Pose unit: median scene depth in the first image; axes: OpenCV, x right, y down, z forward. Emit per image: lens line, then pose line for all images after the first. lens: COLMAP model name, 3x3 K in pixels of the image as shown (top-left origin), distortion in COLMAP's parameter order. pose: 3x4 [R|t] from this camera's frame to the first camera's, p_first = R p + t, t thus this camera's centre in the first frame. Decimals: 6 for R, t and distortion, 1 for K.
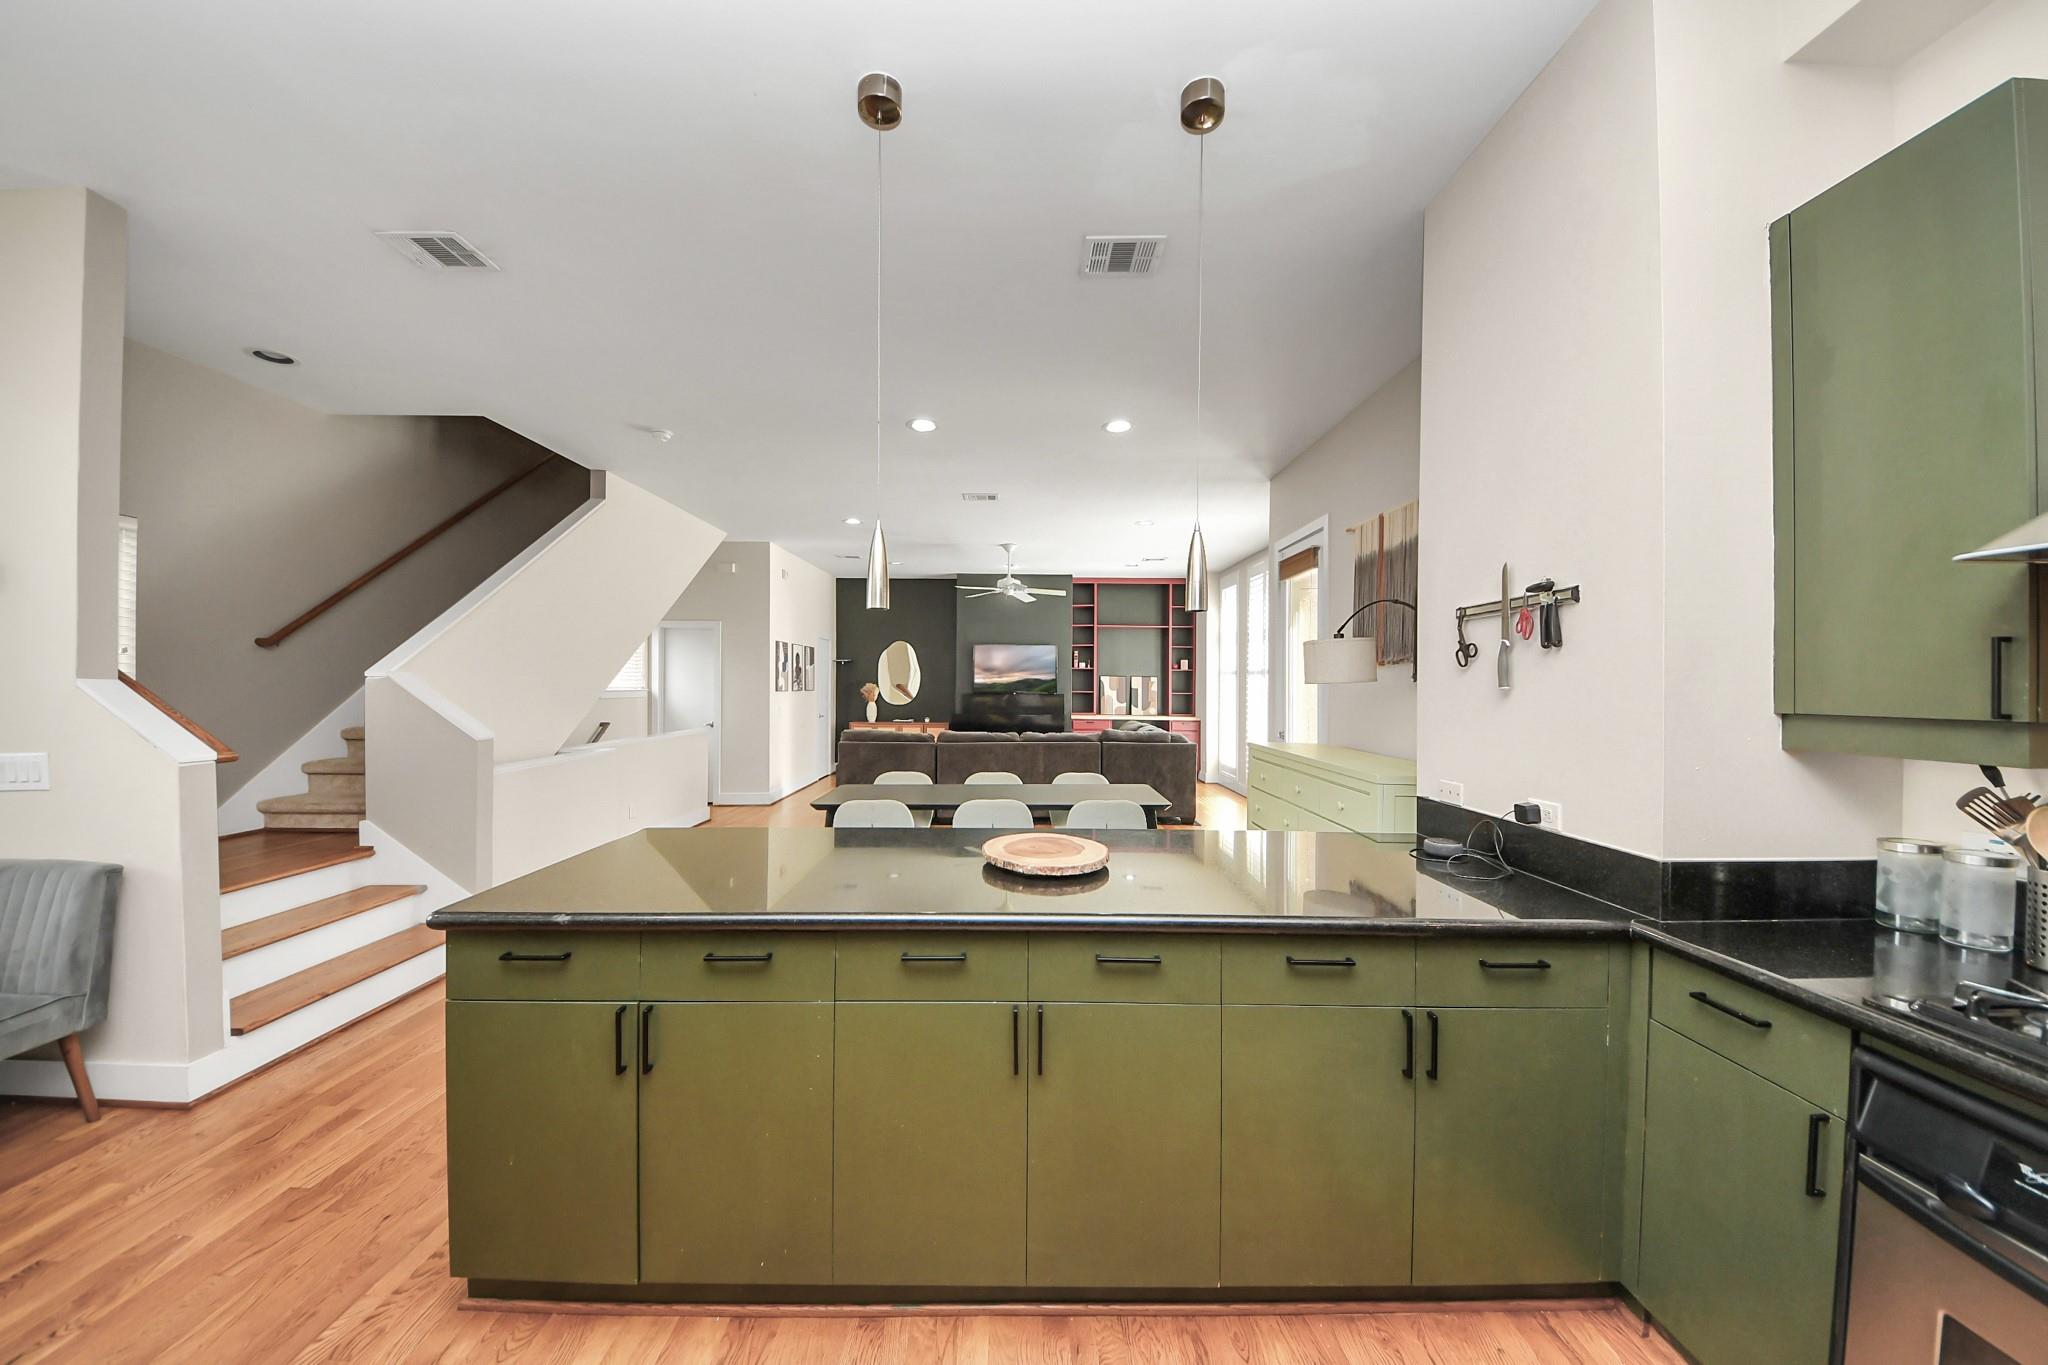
lens RADIAL K [[717.6, 0, 1016.2], [0, 717.6, 691.1], [0, 0, 1]] dist [0.023726, -0.014023]
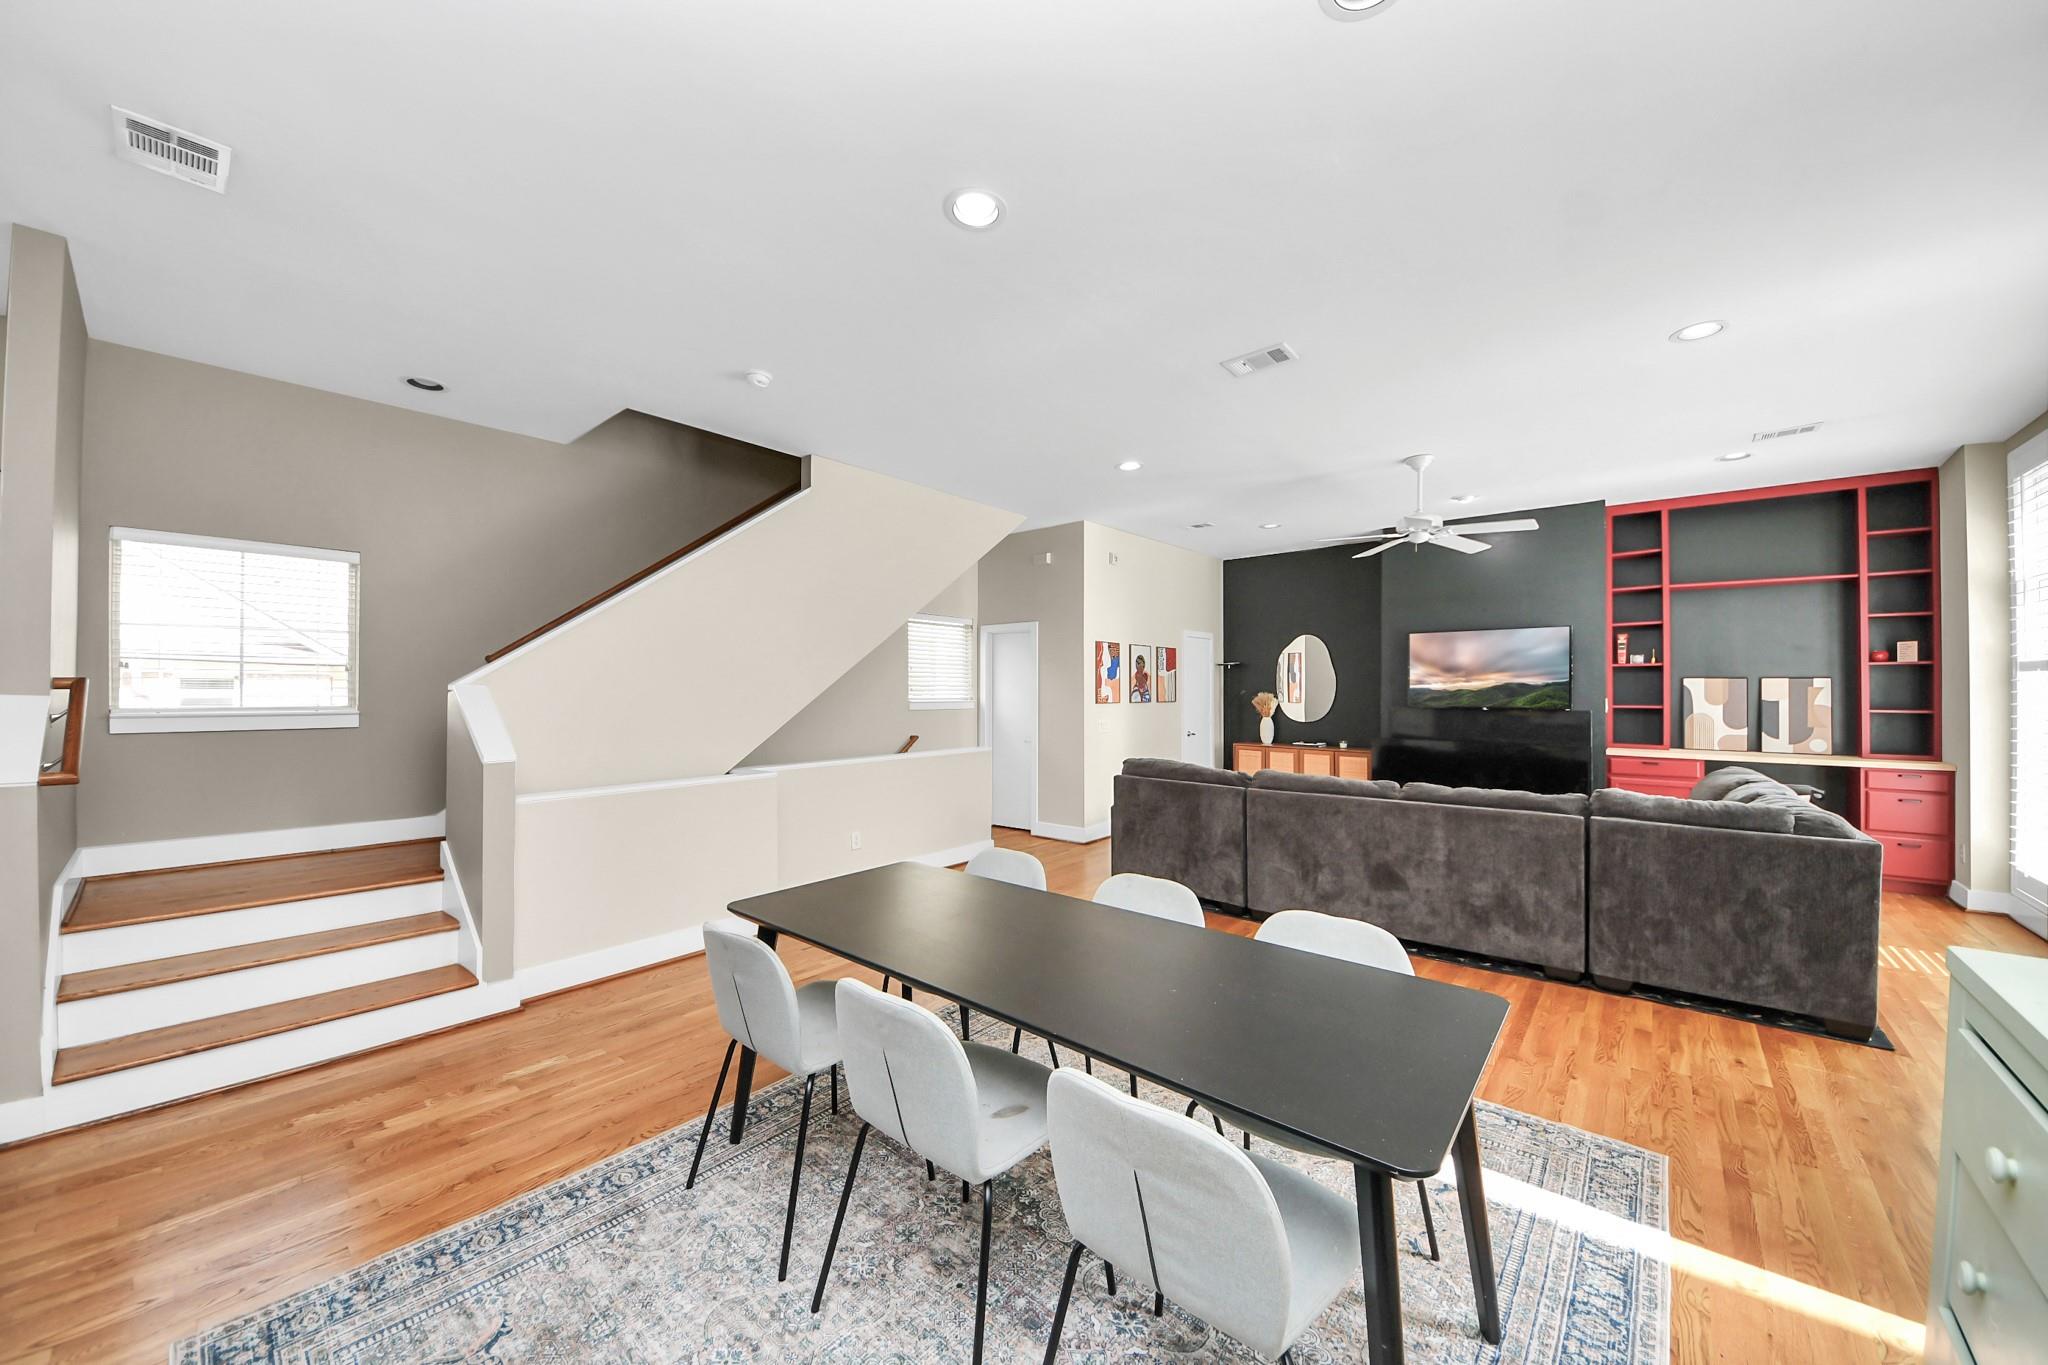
lens RADIAL K [[719.7, 0, 1008.5], [0, 719.7, 690.5], [0, 0, 1]] dist [0.025966, -0.020324]
pose [[0.754176, -0.005020, -0.656653, 0.122857], [-0.003086, 0.999933, -0.011189, -0.004891], [0.656665, 0.010465, 0.754110, 0.325889]]
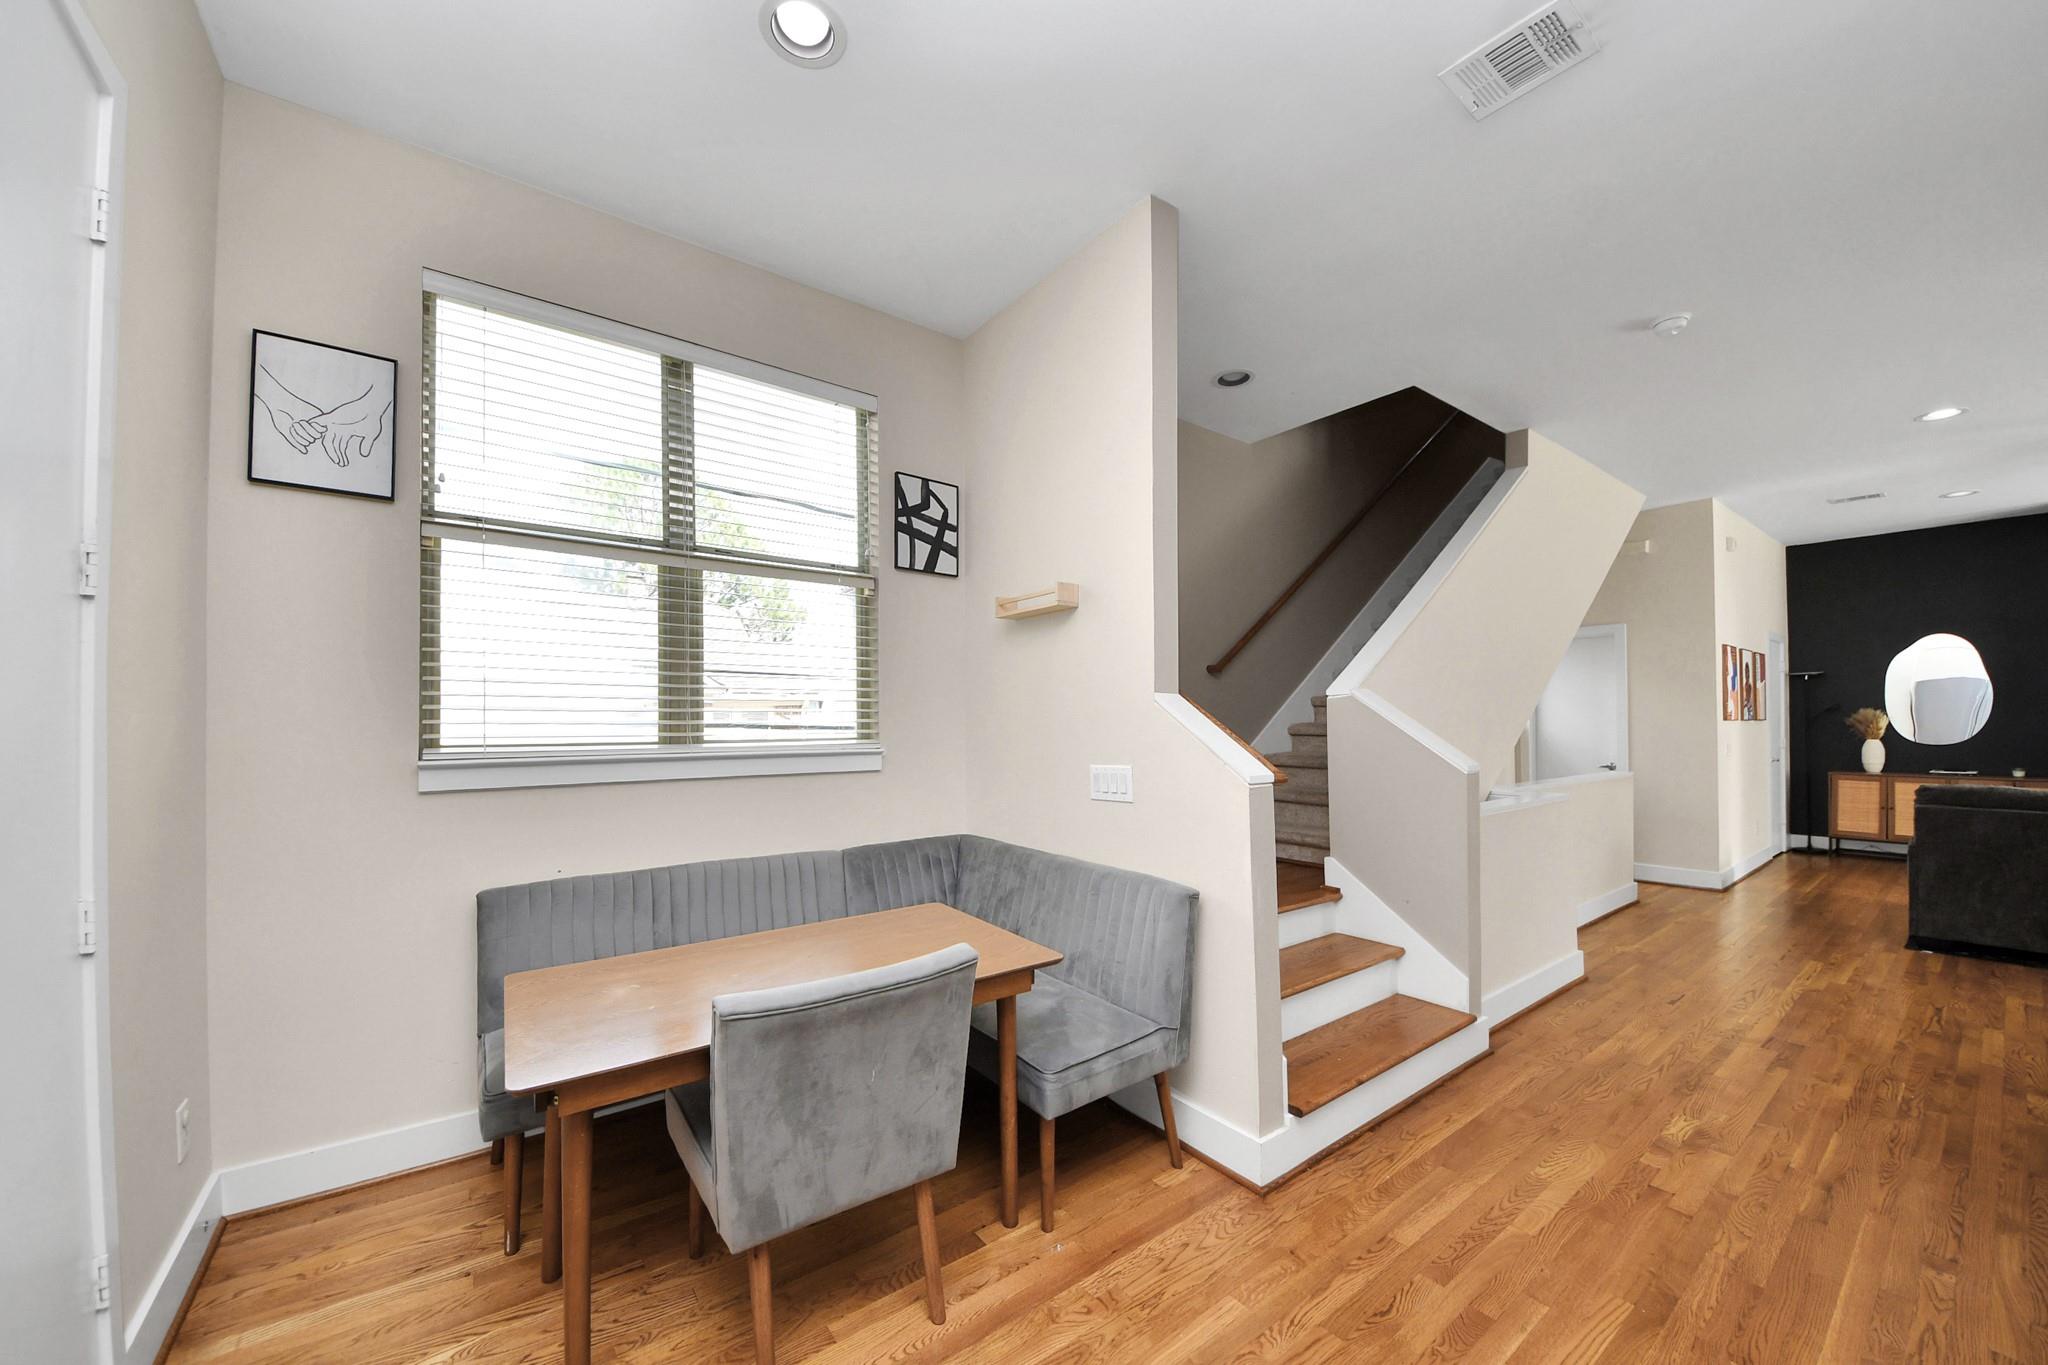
lens RADIAL K [[737.0, 0, 1019.7], [0, 737.0, 721.0], [0, 0, 1]] dist [0.012815, -0.011122]
pose [[0.592195, -0.008543, -0.805750, -0.168657], [-0.000945, 0.999936, -0.011297, 0.009741], [0.805794, 0.007451, 0.592149, 0.068645]]
